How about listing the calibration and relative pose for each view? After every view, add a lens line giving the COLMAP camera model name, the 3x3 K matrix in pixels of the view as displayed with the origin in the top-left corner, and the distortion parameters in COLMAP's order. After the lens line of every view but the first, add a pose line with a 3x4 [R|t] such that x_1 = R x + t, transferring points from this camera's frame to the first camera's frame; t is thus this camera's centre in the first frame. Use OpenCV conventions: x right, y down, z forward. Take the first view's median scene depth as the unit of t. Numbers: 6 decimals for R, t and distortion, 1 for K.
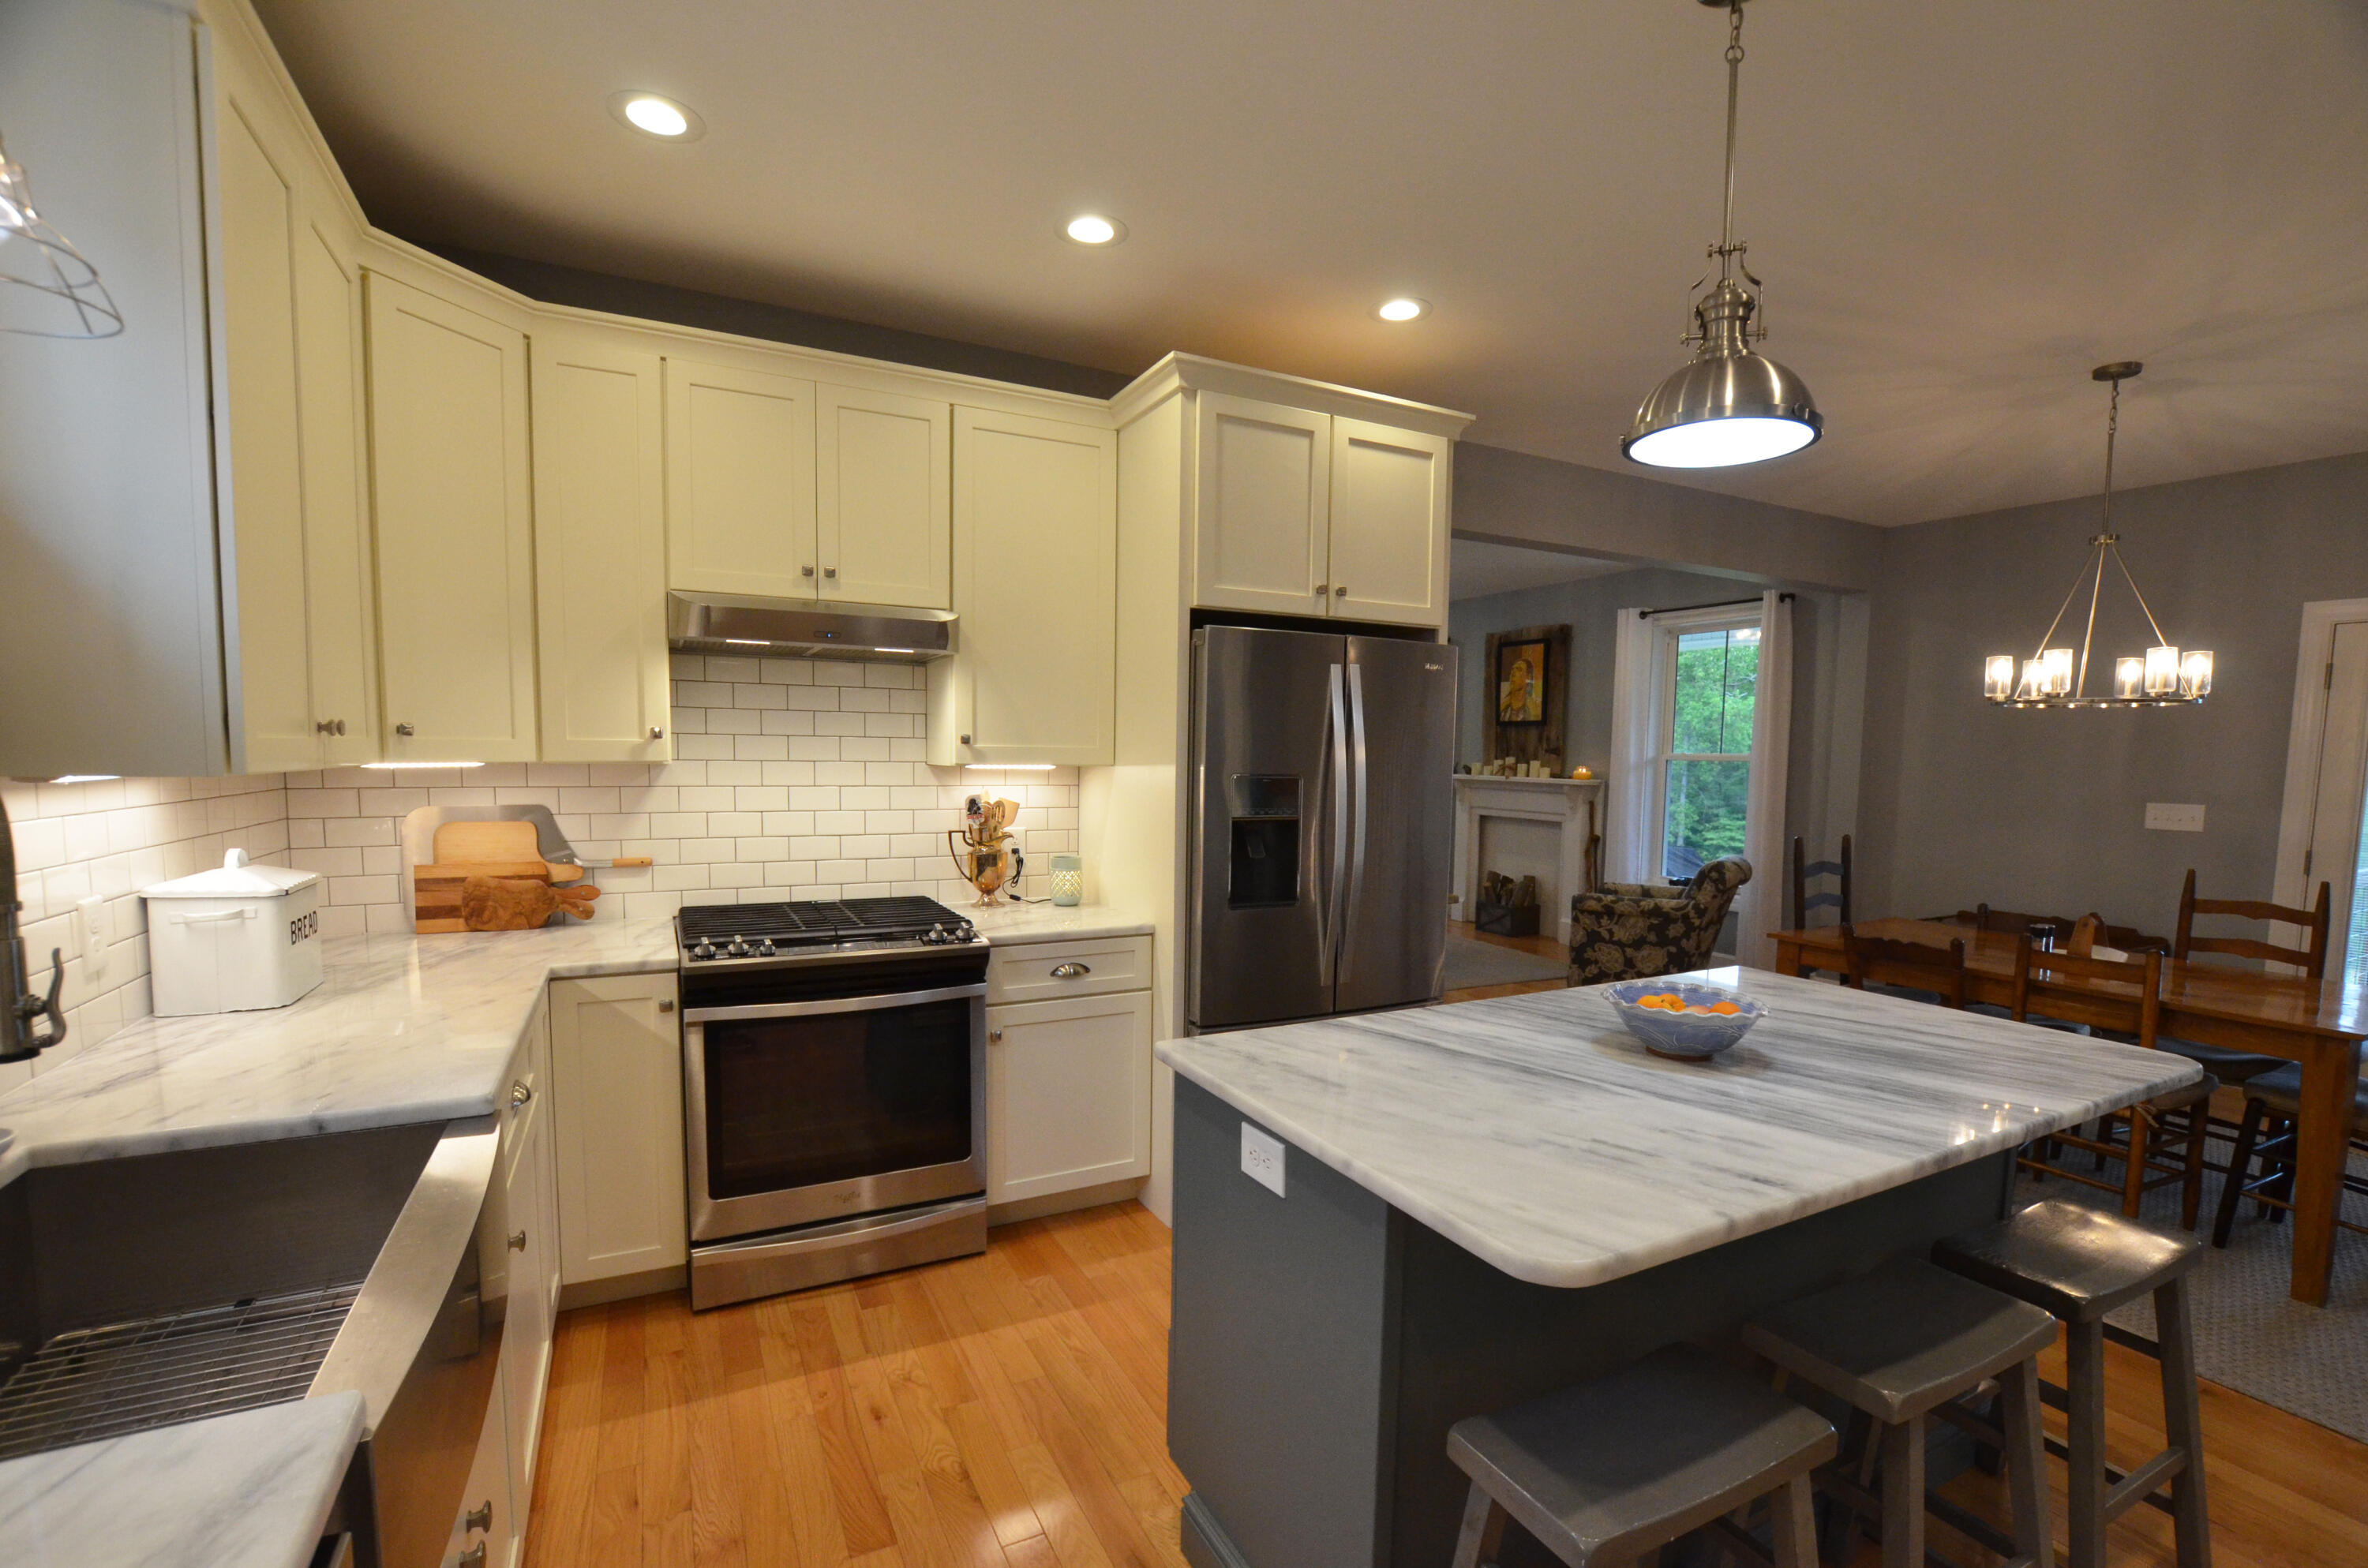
lens RADIAL K [[1055.4, 0, 1185.8], [0, 1055.4, 835.5], [0, 0, 1]] dist [-0.032901, 0.006546]
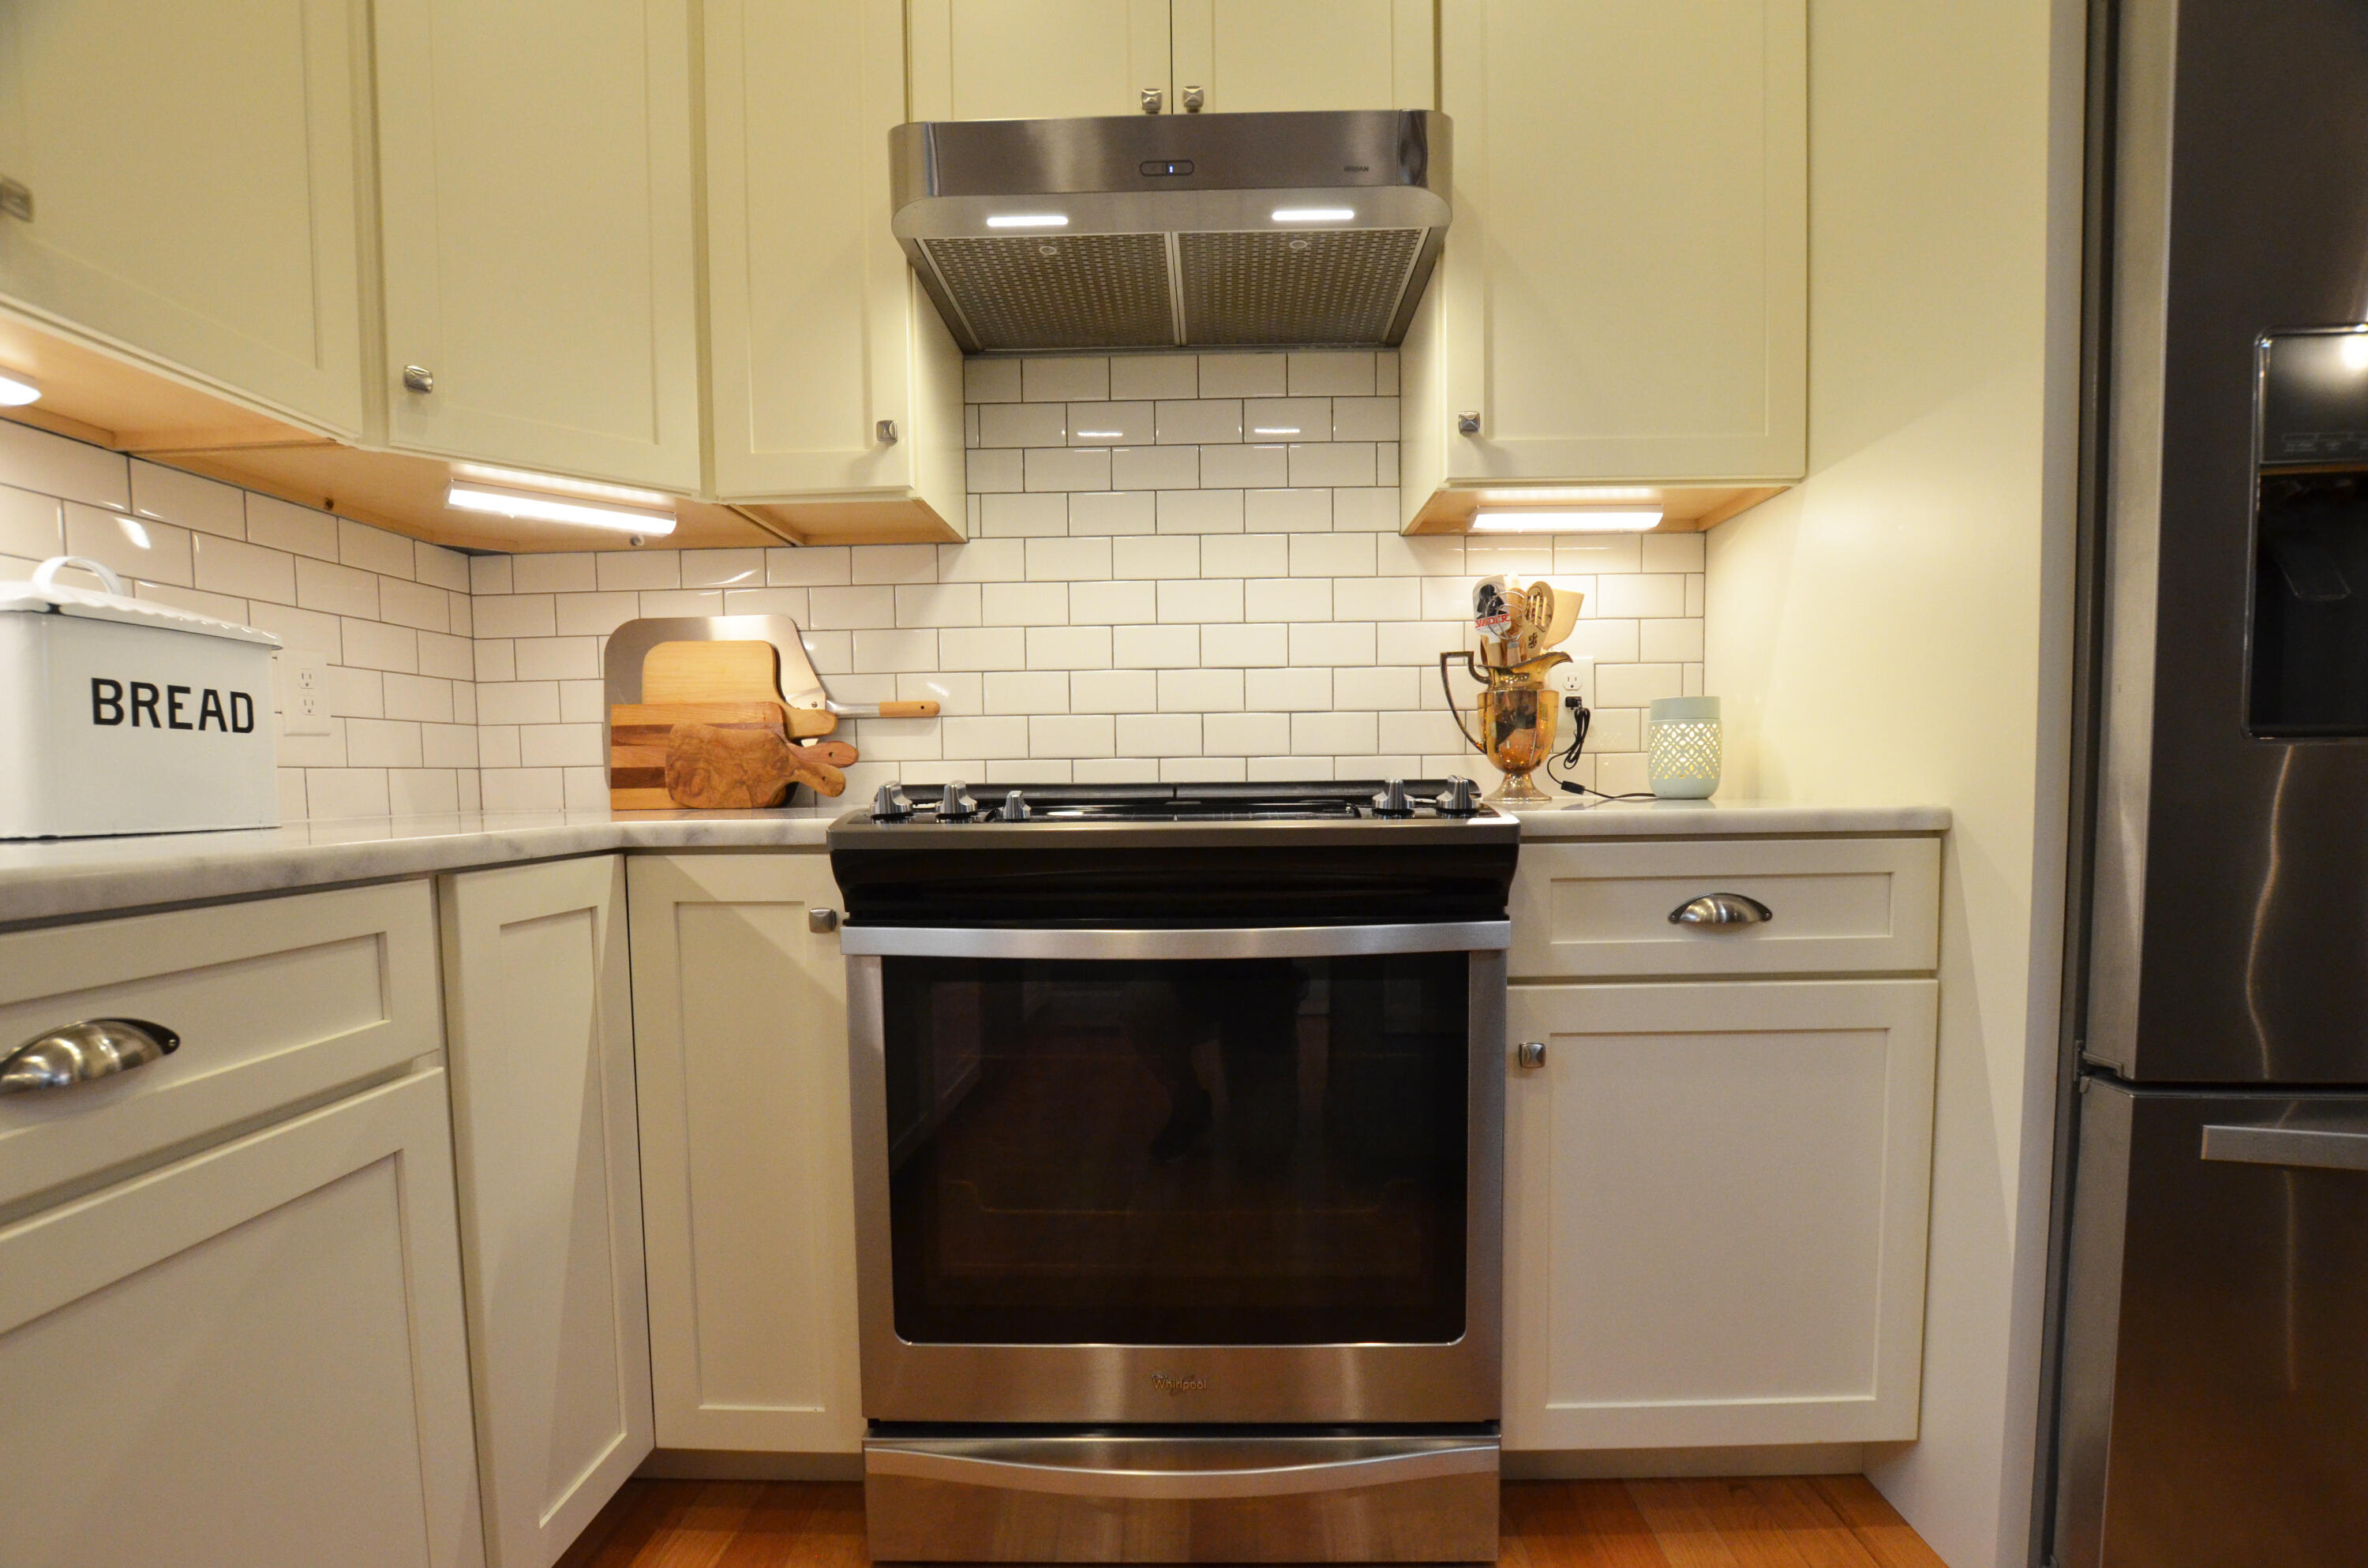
lens RADIAL K [[1055.4, 0, 1185.8], [0, 1055.4, 835.5], [0, 0, 1]] dist [-0.032901, 0.006546]
pose [[0.879487, 0.001816, -0.475919, -0.094875], [-0.013909, 0.999664, -0.021888, 0.106041], [0.475719, 0.025870, 0.879217, 0.522313]]
